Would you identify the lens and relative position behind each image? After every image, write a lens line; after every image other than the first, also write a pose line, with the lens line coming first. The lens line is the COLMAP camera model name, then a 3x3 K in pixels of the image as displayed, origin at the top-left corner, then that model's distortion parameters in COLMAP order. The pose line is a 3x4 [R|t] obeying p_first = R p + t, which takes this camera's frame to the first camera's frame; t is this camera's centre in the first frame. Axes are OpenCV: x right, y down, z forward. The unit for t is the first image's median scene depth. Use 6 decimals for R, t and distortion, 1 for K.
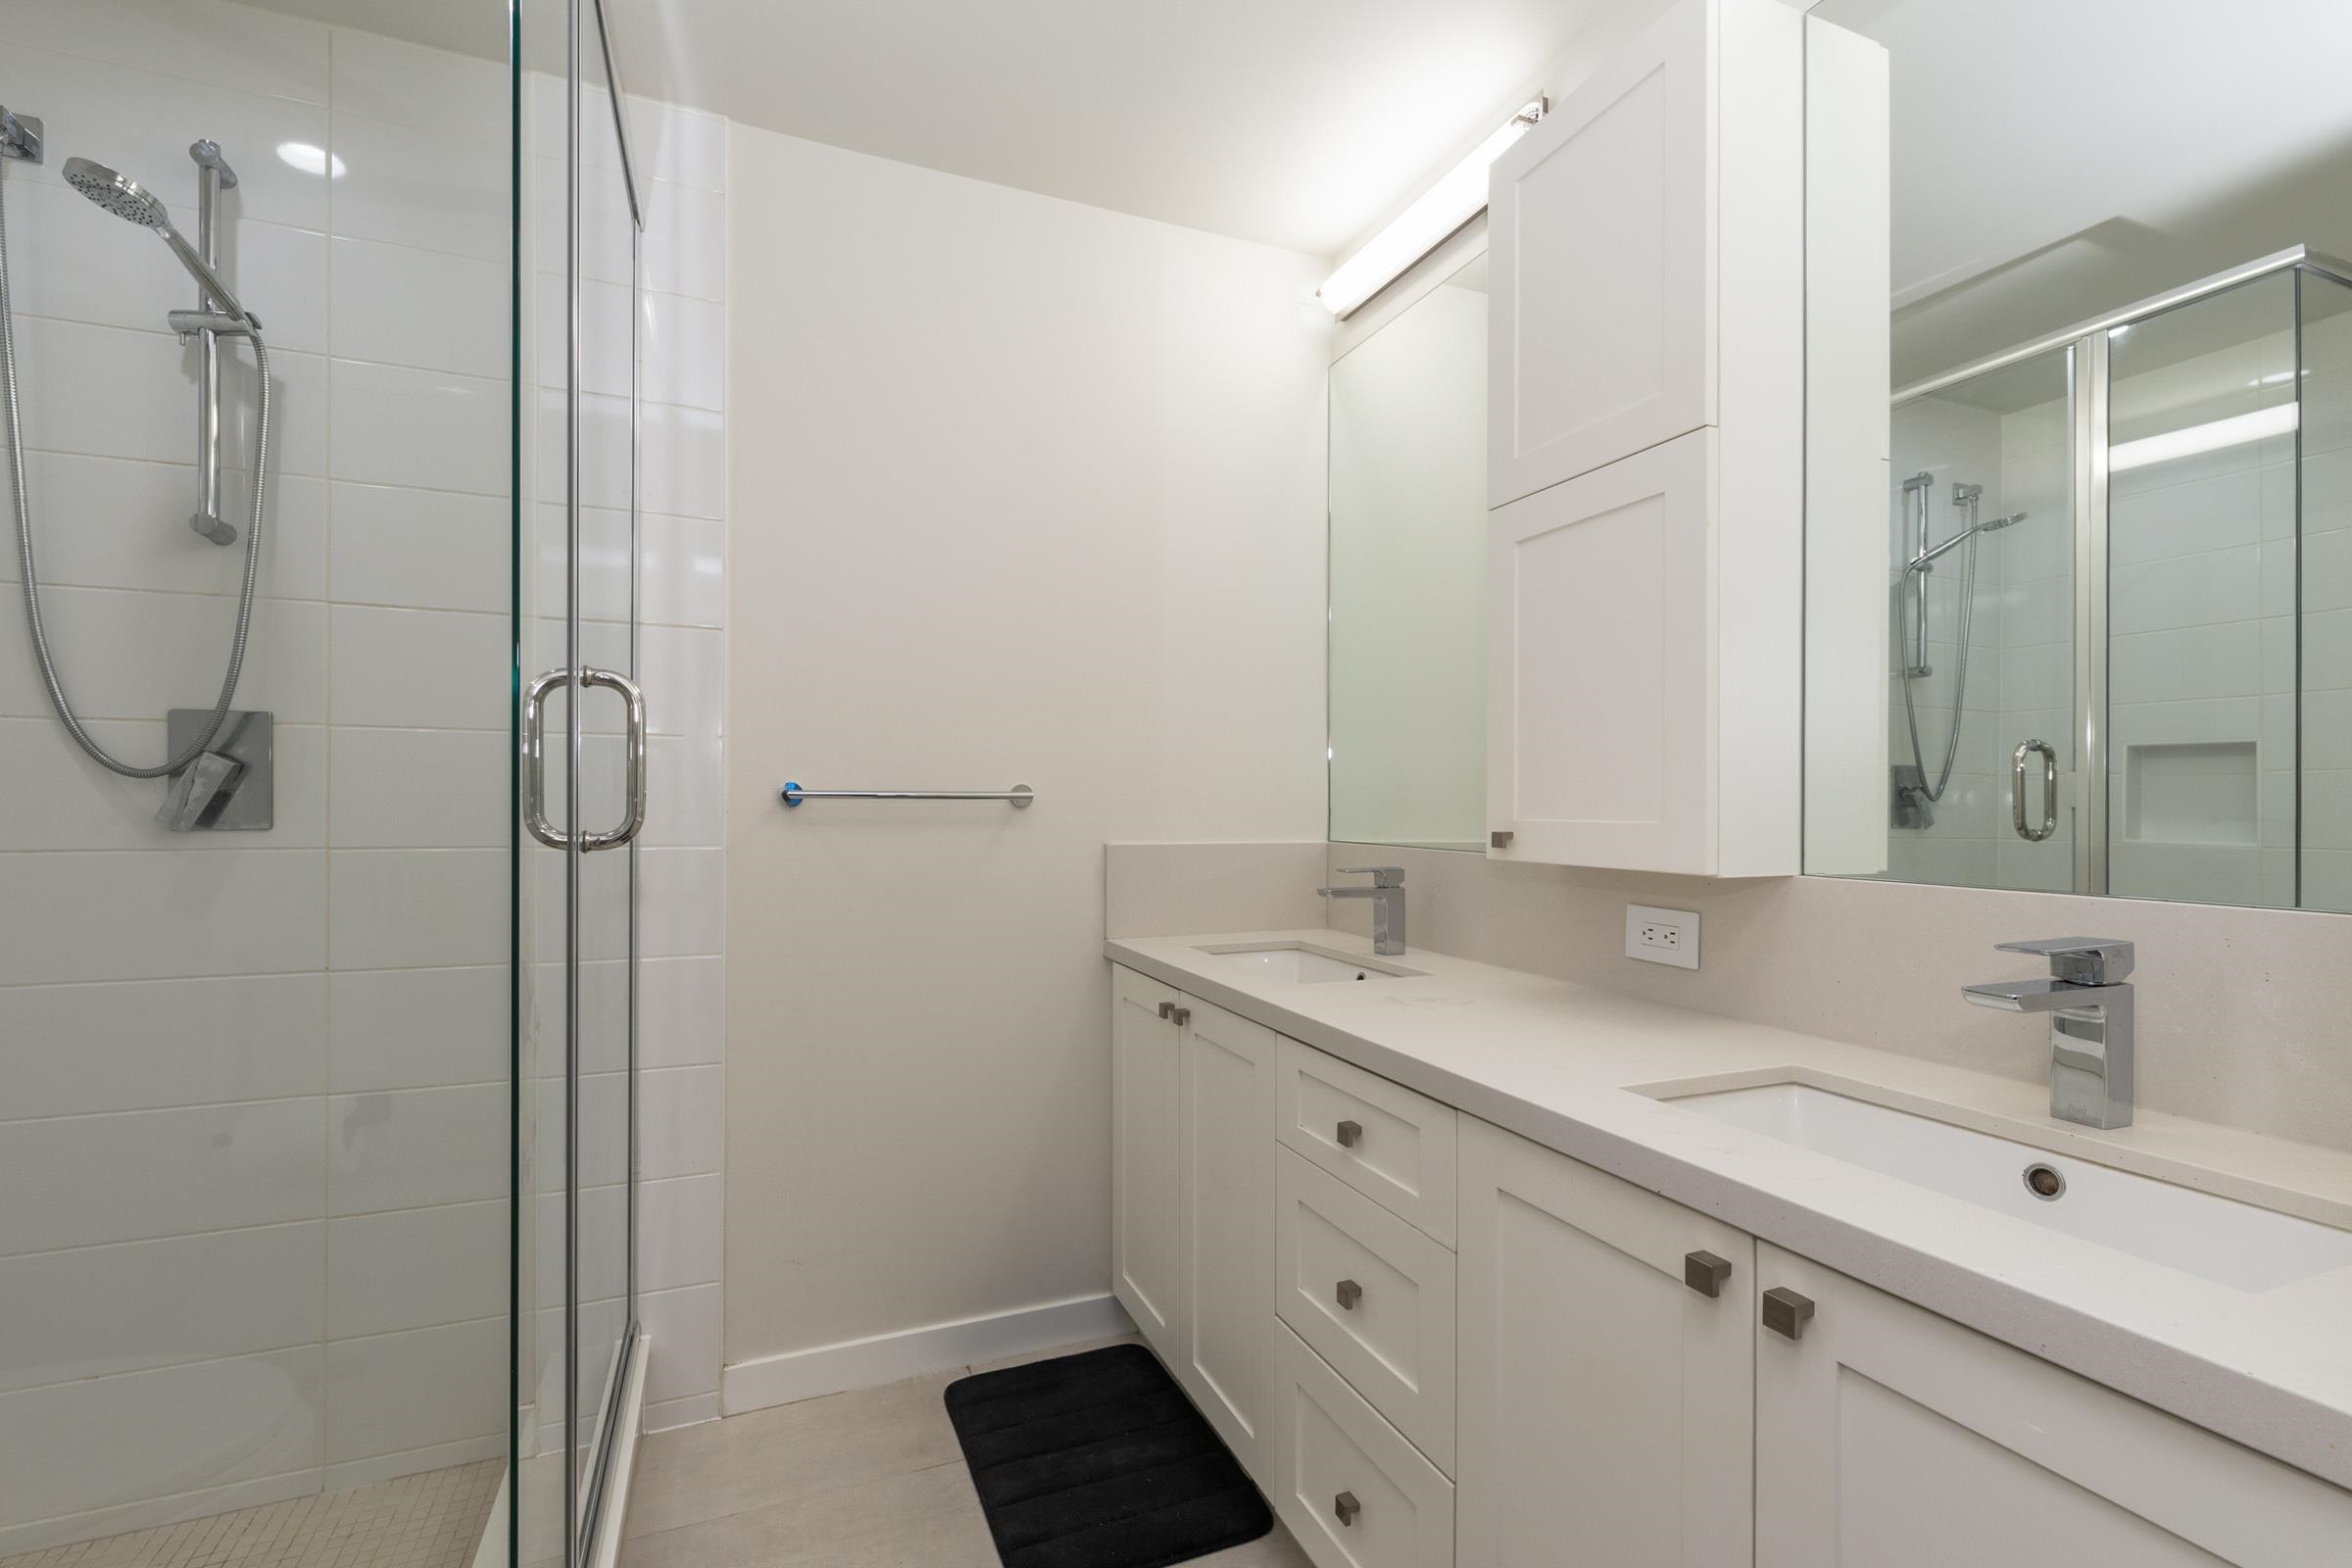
lens RADIAL K [[1029.1, 0, 1167.7], [0, 1029.1, 801.1], [0, 0, 1]] dist [0.004164, 0.000014]
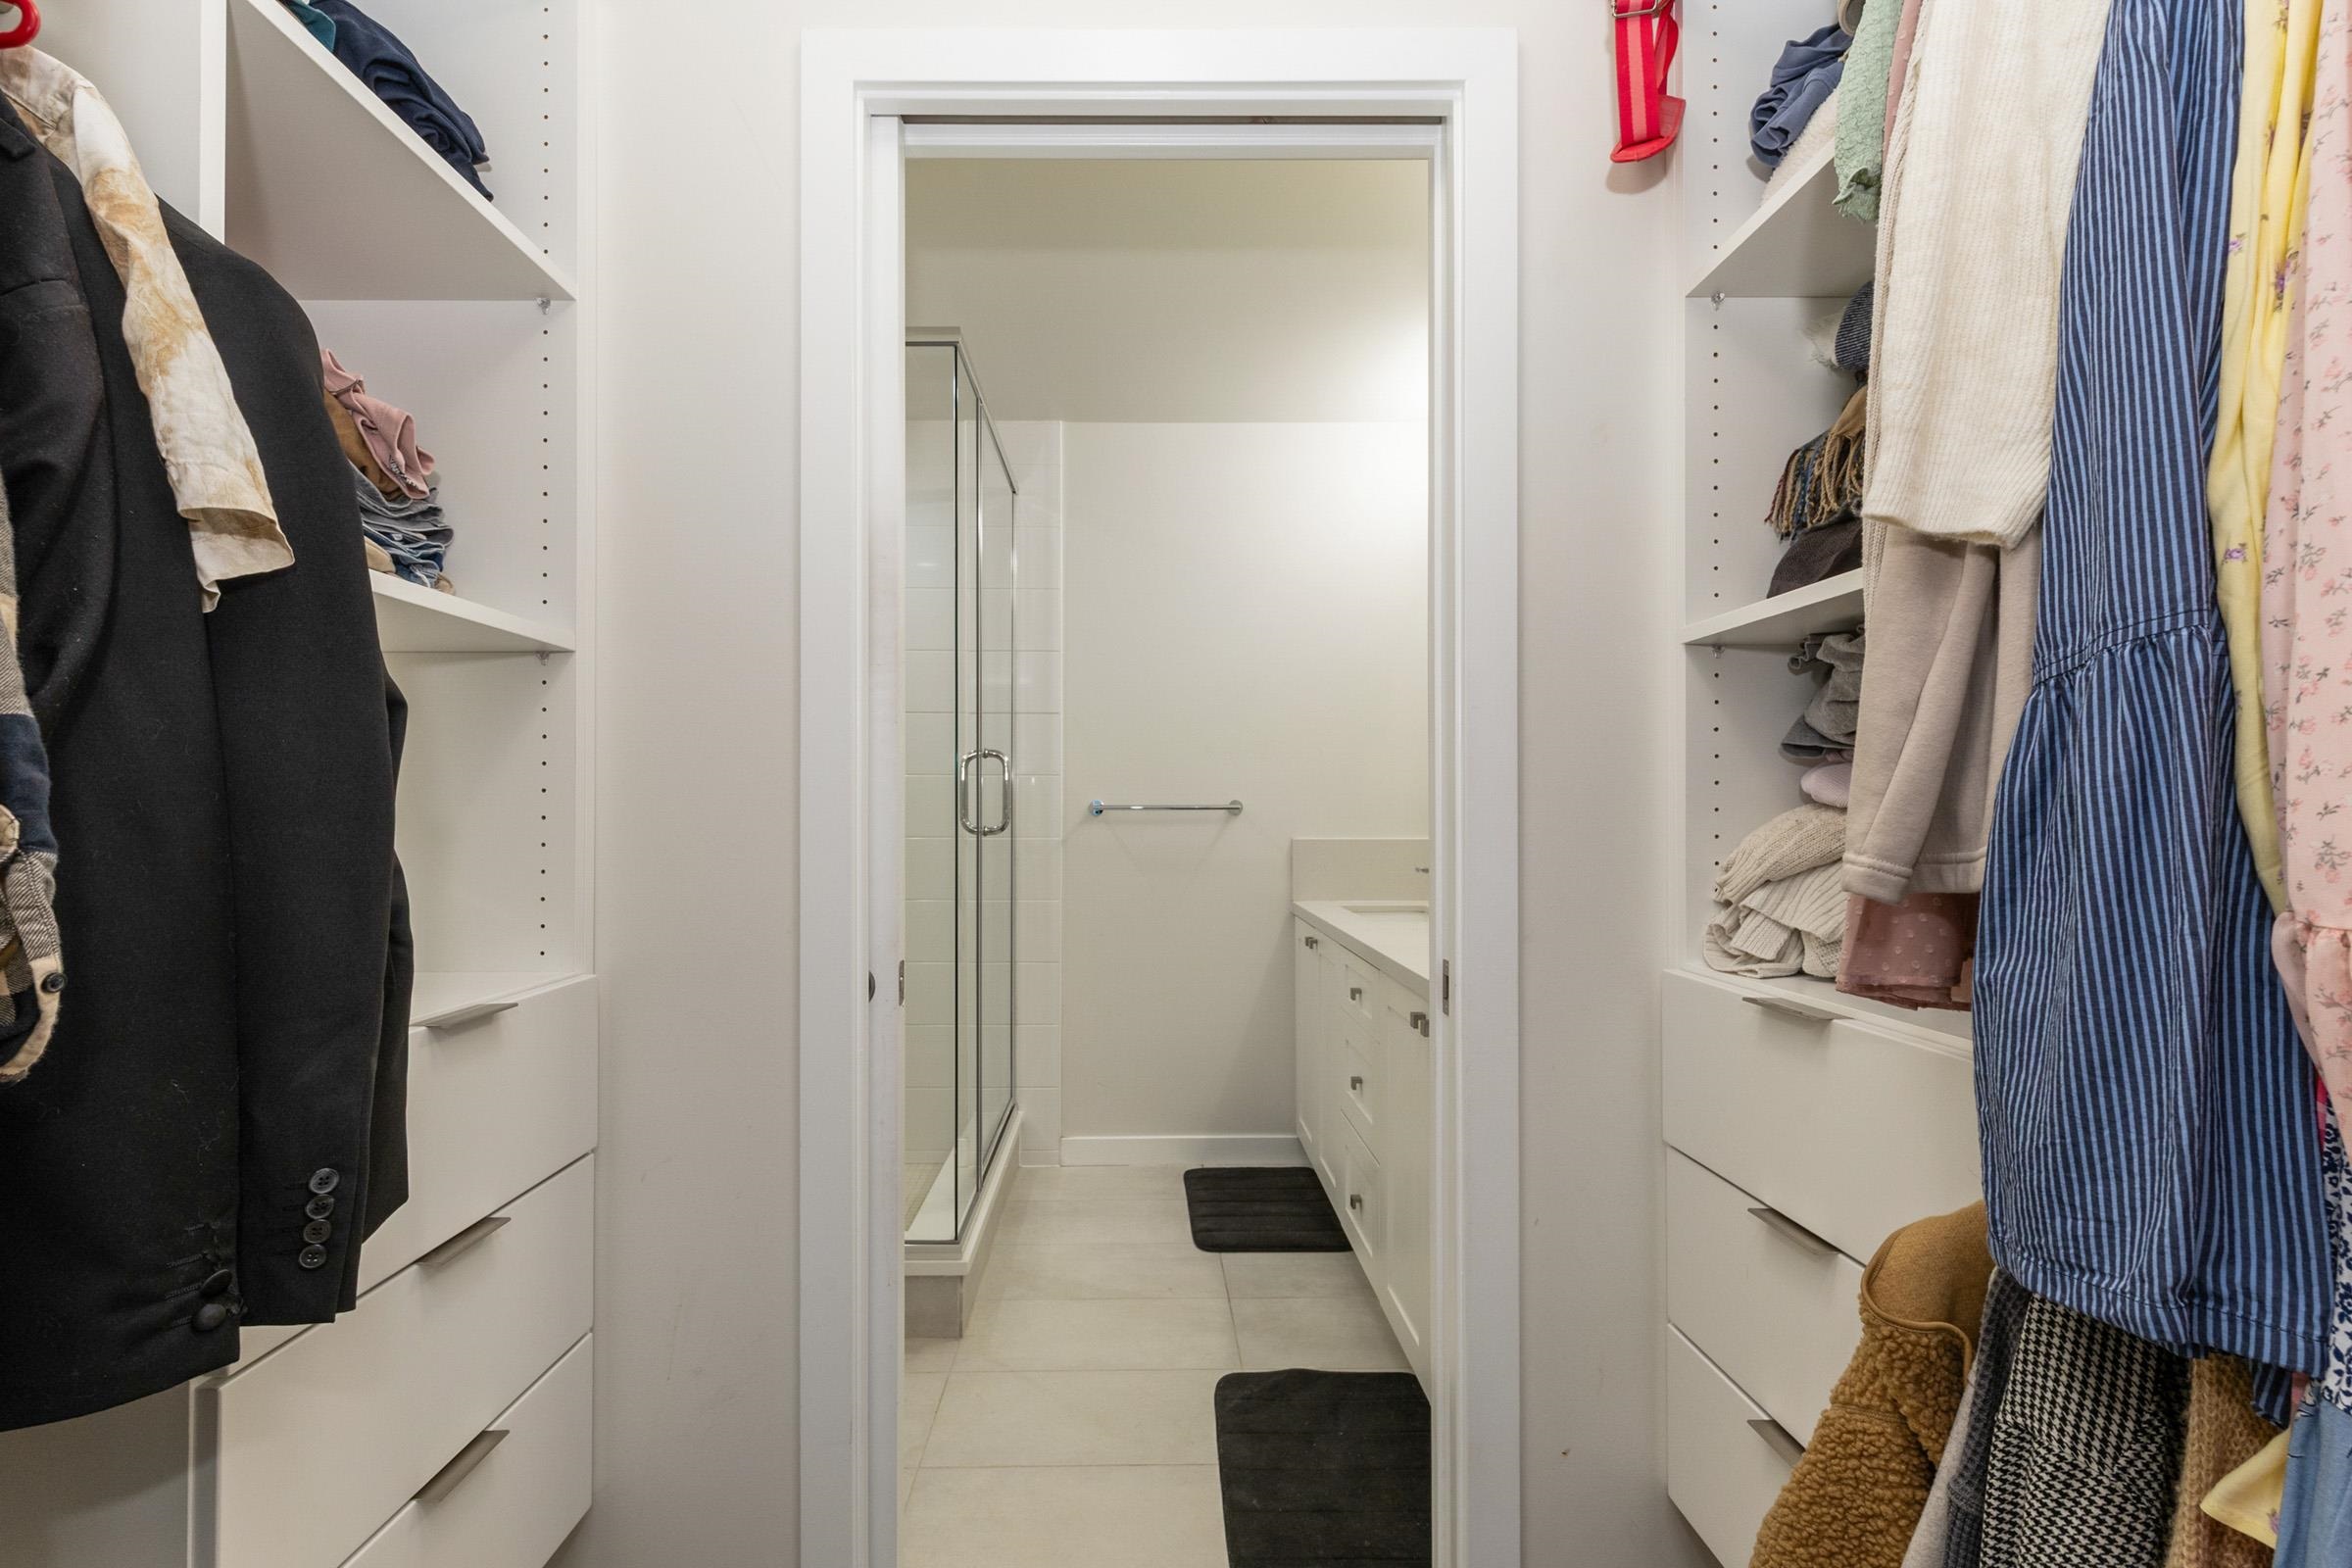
lens RADIAL K [[1029.1, 0, 1167.7], [0, 1029.1, 801.1], [0, 0, 1]] dist [0.004164, 0.000014]
pose [[0.936848, -0.009376, -0.349612, 0.365750], [0.005783, 0.999919, -0.011321, 0.002358], [0.349690, 0.008584, 0.936826, -0.591131]]
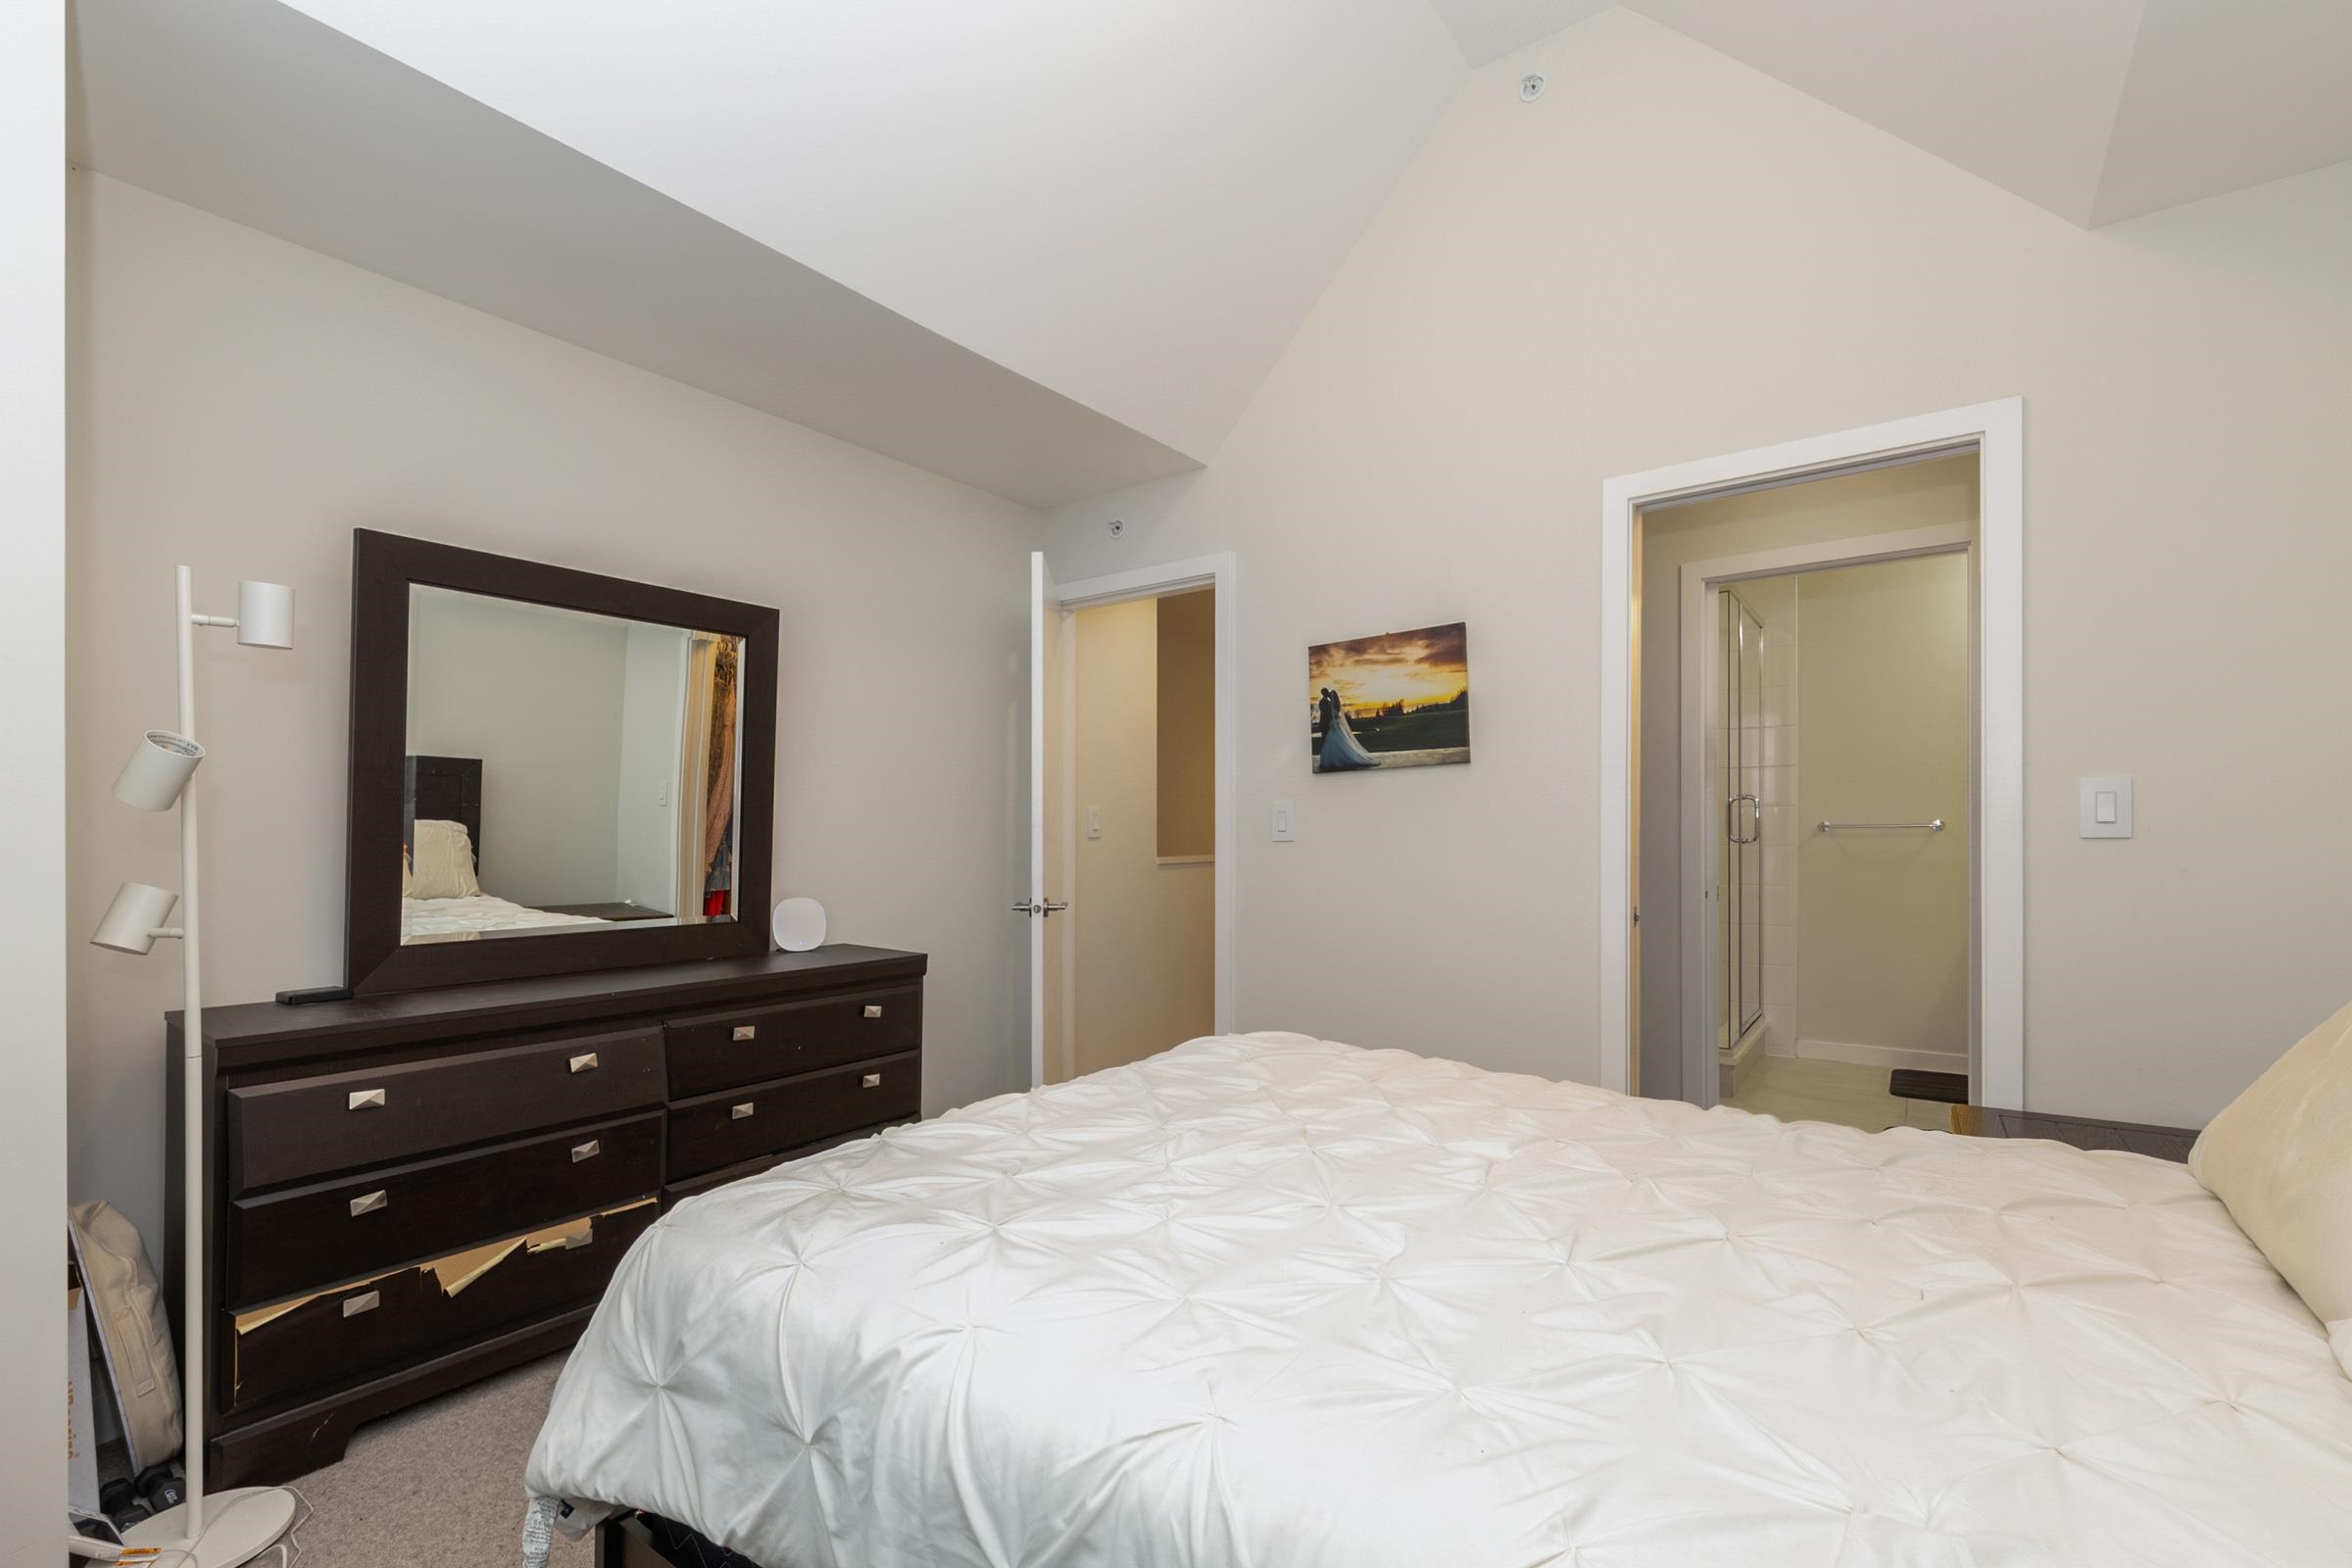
lens RADIAL K [[1043.1, 0, 1178.1], [0, 1043.1, 803.3], [0, 0, 1]] dist [-0.000638, 0.000268]
pose [[0.527637, -0.010153, -0.849409, 1.102744], [0.000957, 0.999935, -0.011358, -0.040686], [0.849470, 0.005180, 0.527612, -1.927440]]
